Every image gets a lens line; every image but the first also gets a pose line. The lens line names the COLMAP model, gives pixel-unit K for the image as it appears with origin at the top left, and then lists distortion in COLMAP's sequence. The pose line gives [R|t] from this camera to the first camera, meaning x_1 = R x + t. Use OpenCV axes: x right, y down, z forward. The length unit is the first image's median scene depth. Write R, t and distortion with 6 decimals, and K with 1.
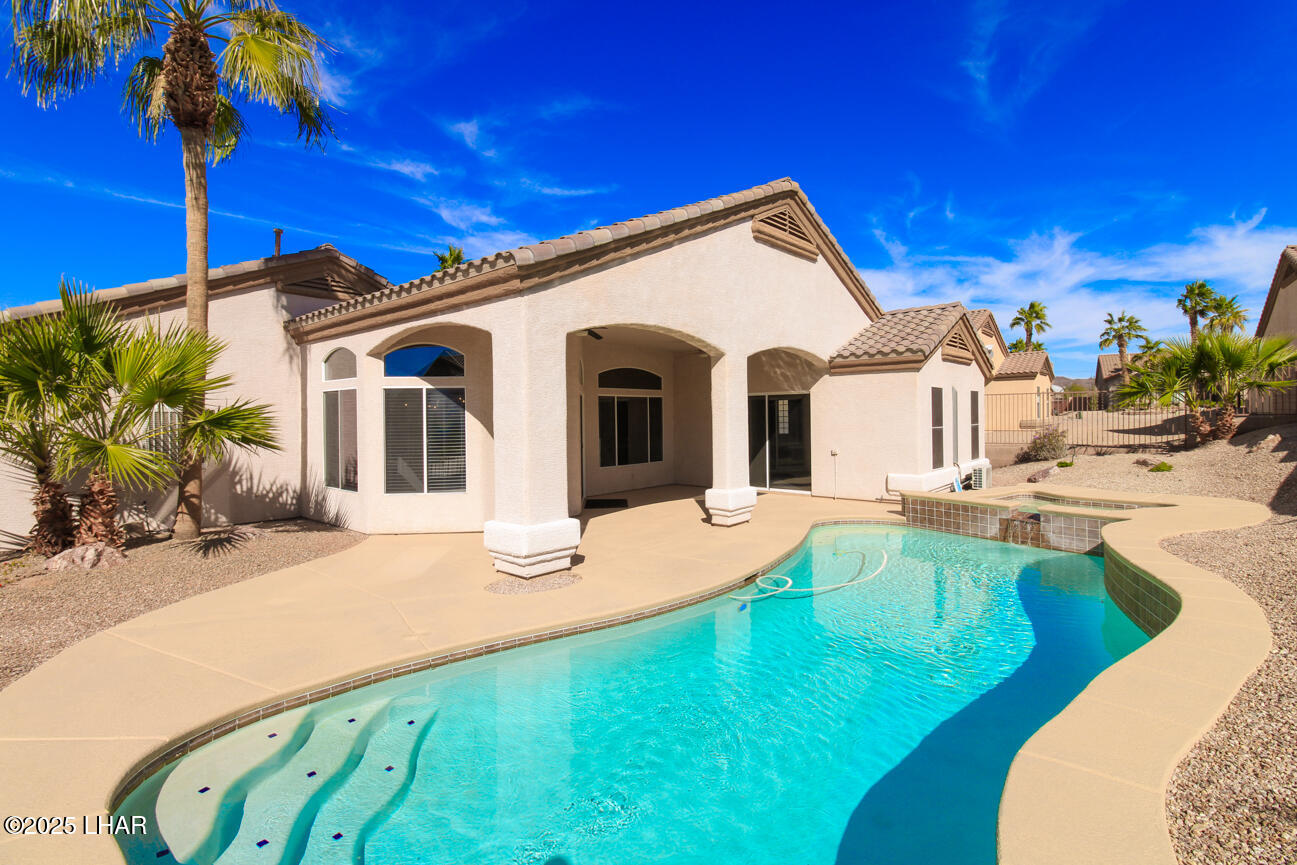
lens RADIAL K [[591.5, 0, 647.3], [0, 591.5, 408.5], [0, 0, 1]] dist [0.017705, -0.018356]
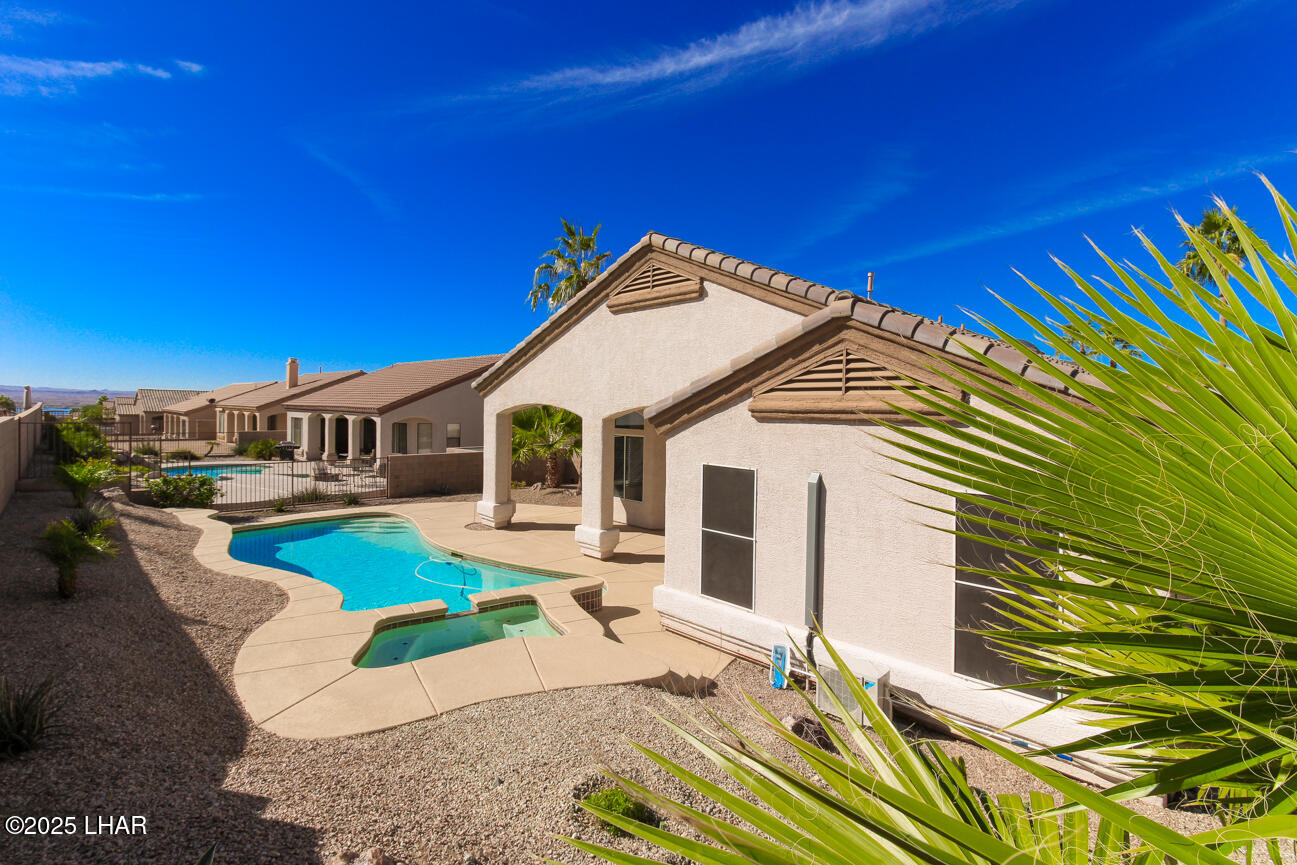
lens RADIAL K [[591.5, 0, 647.3], [0, 591.5, 408.5], [0, 0, 1]] dist [0.017705, -0.018356]
pose [[-0.047642, 0.019268, -0.998679, 1.439407], [0.001465, 0.999814, 0.019220, -0.144526], [0.998863, -0.000548, -0.047661, 1.247811]]
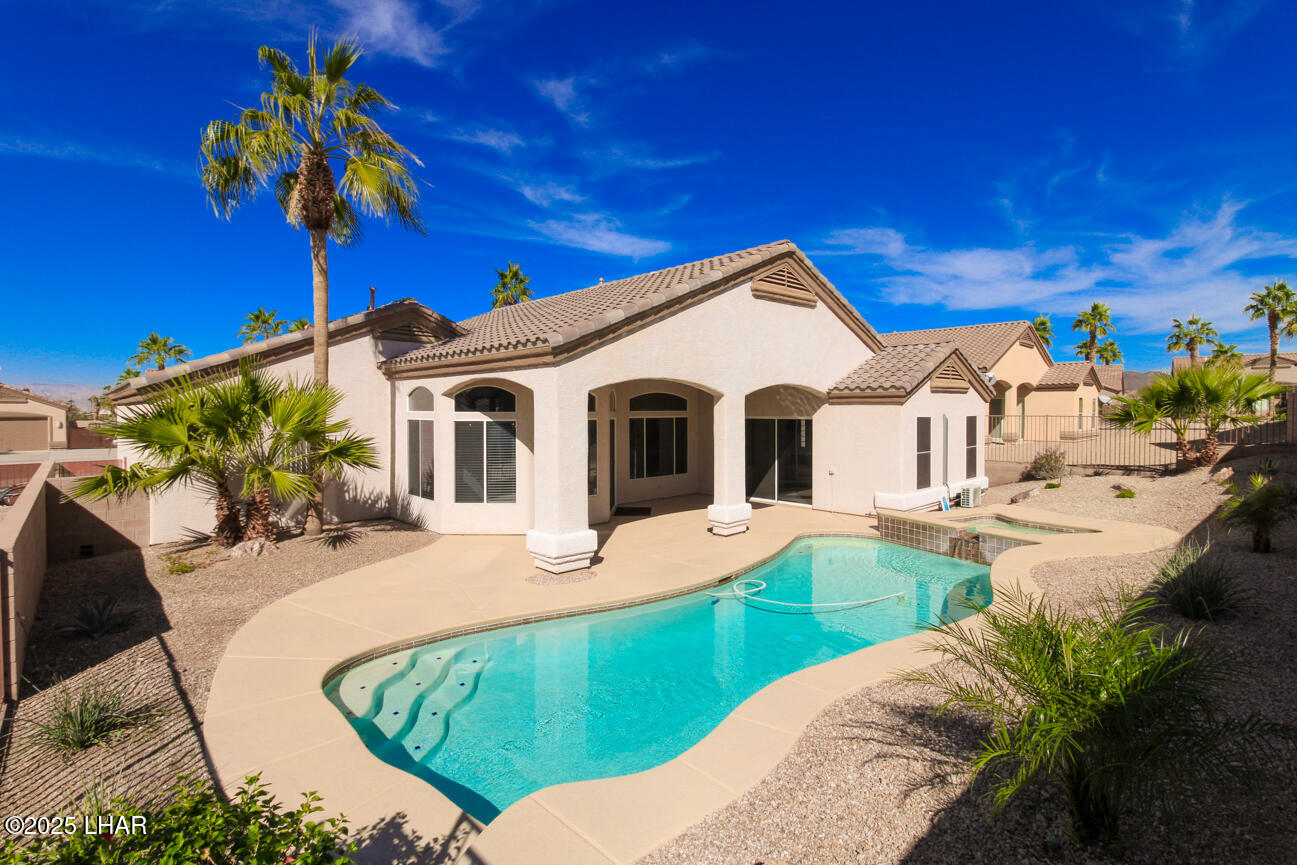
lens RADIAL K [[591.5, 0, 647.3], [0, 591.5, 408.5], [0, 0, 1]] dist [0.017705, -0.018356]
pose [[0.995670, 0.011222, -0.092278, 0.089538], [-0.010363, 0.999898, 0.009786, -0.077306], [0.092378, -0.008787, 0.995685, -0.237584]]
